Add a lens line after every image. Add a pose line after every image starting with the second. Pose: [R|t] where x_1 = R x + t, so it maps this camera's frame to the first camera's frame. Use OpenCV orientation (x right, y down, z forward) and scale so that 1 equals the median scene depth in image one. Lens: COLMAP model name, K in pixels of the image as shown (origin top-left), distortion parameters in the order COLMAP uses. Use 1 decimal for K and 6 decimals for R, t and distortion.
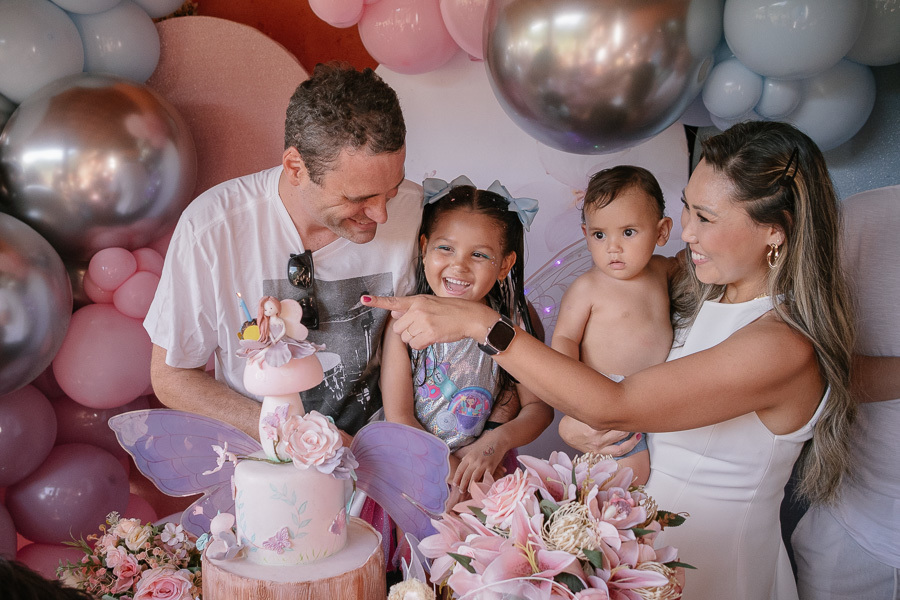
lens RADIAL K [[980.1, 0, 410.9], [0, 980.1, 334.1], [0, 0, 1]] dist [0.009363, 0.018995]
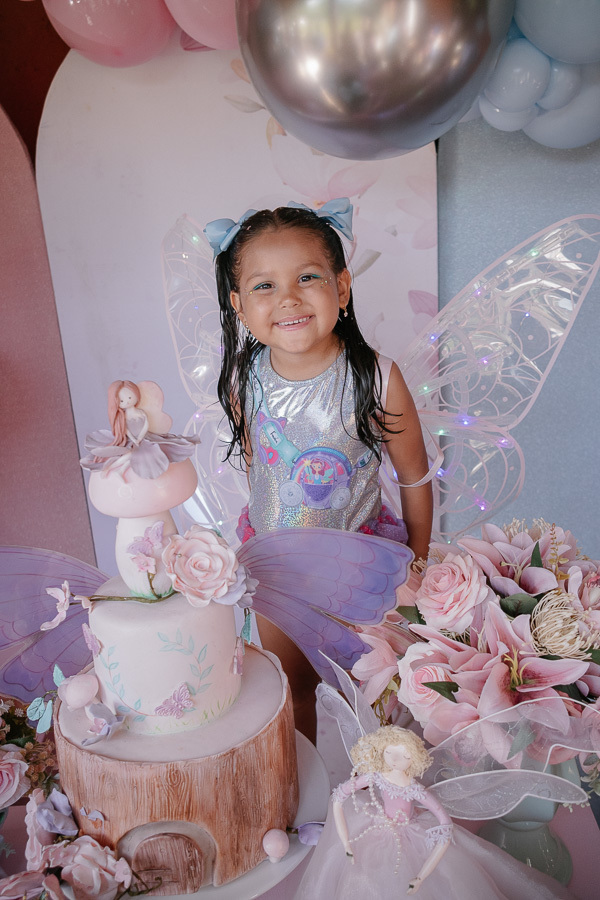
lens RADIAL K [[905.5, 0, 300.0], [0, 905.5, 450.0], [0, 0, 1]] dist [-0.042780, 0.311577]
pose [[0.941970, -0.140157, 0.305038, -0.225046], [0.100918, 0.984870, 0.140881, -0.066881], [-0.320168, -0.101922, 0.941862, 0.327432]]
